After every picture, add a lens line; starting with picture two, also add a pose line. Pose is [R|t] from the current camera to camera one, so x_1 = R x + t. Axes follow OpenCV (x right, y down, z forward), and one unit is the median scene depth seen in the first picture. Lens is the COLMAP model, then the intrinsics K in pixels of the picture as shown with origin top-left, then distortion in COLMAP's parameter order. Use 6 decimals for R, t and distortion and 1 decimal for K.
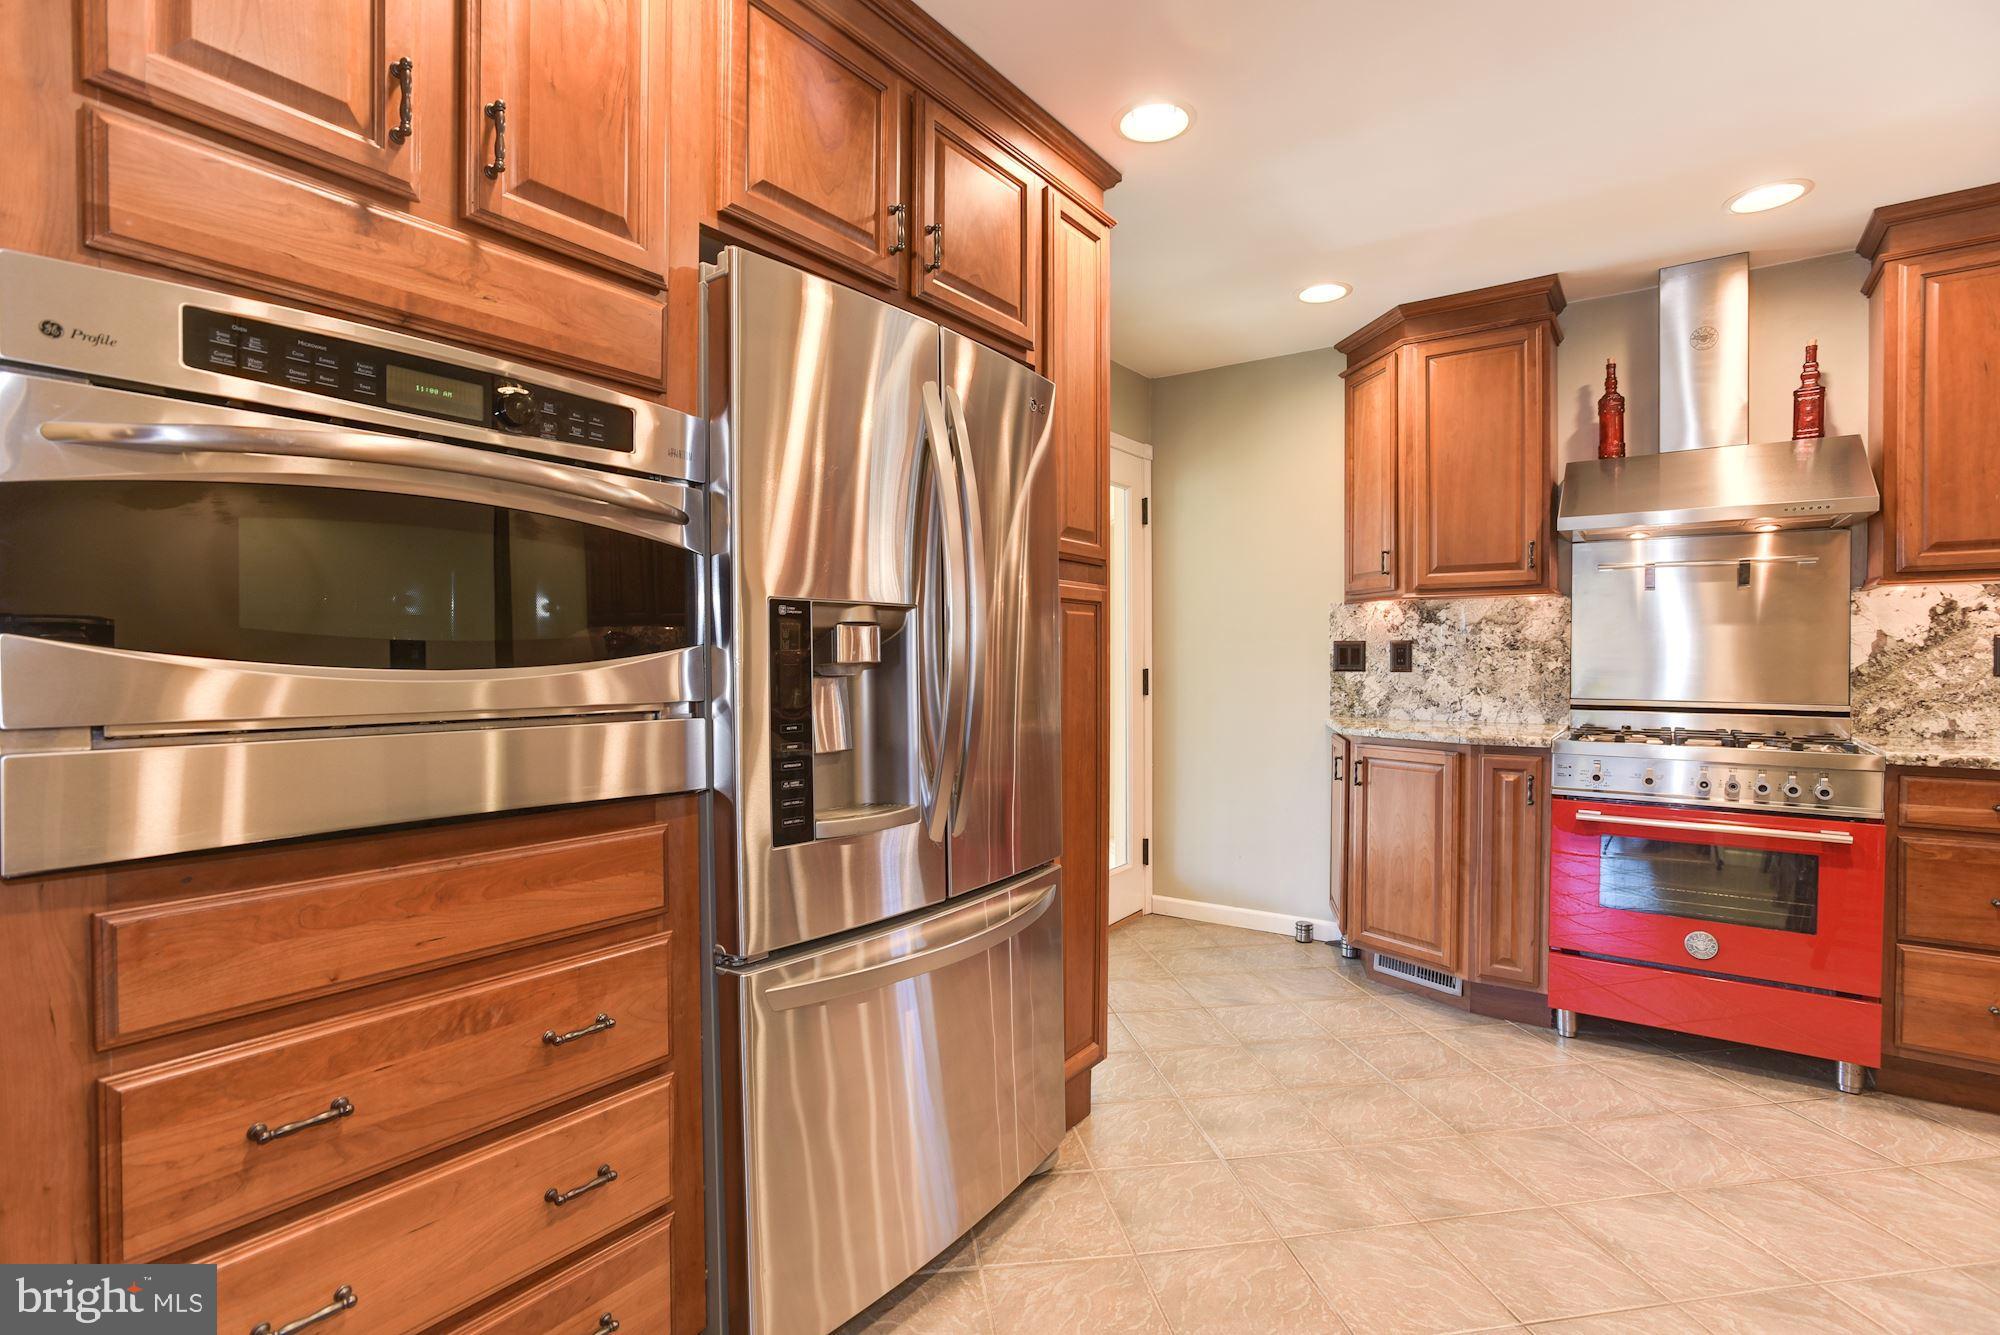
lens RADIAL K [[954.7, 0, 995.8], [0, 954.7, 671.5], [0, 0, 1]] dist [-0.046325, 0.019357]
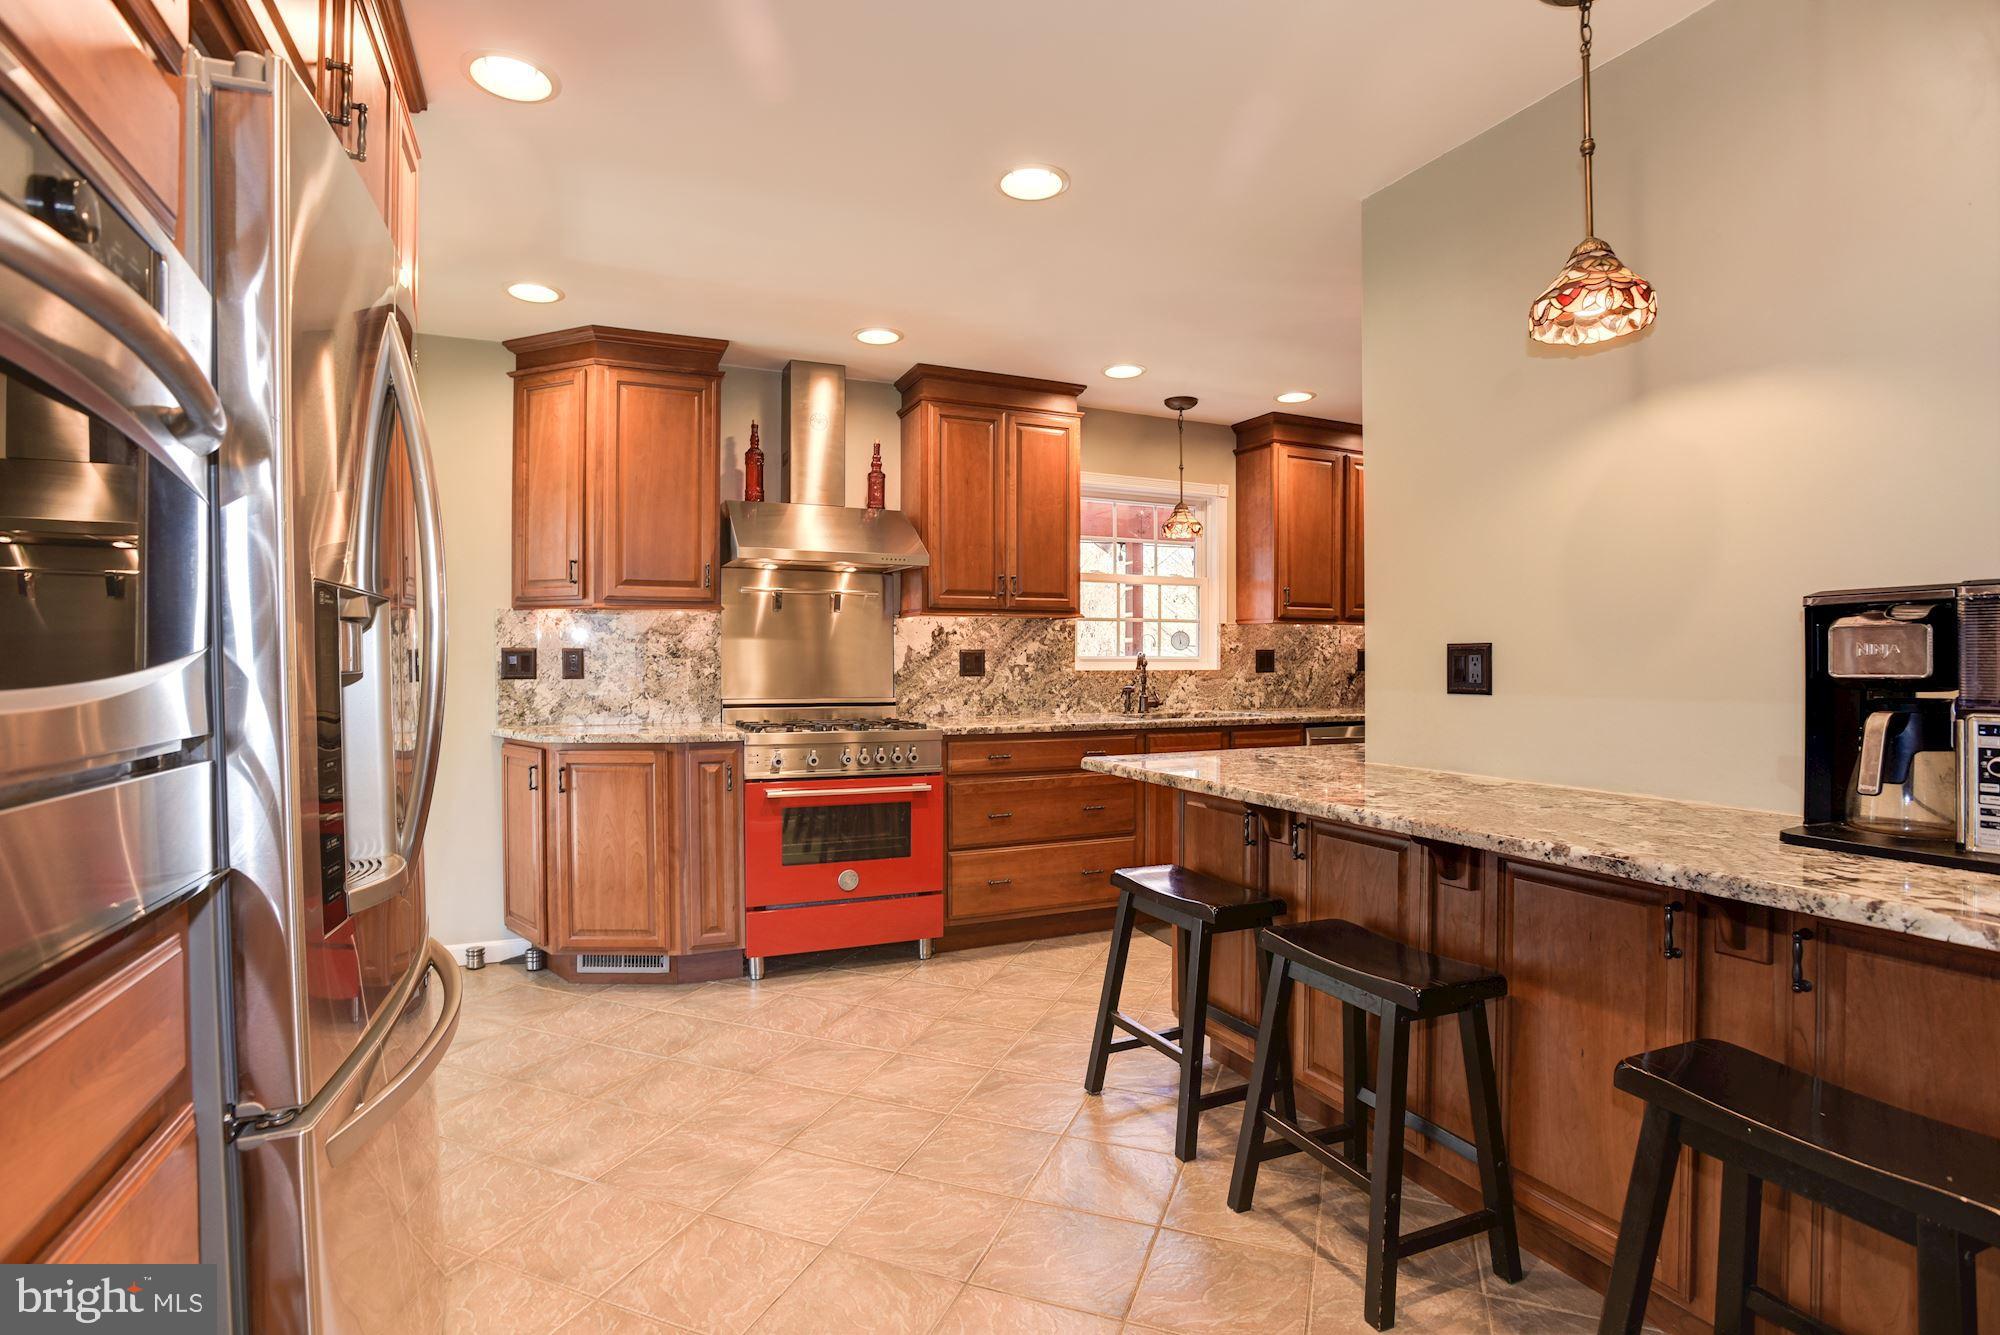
lens RADIAL K [[962.8, 0, 985.9], [0, 962.8, 670.3], [0, 0, 1]] dist [-0.053922, 0.020252]
pose [[0.513913, -0.005234, 0.857827, -0.297358], [0.013930, 0.999900, -0.002245, -0.000420], [-0.857729, 0.013104, 0.513934, 0.114497]]
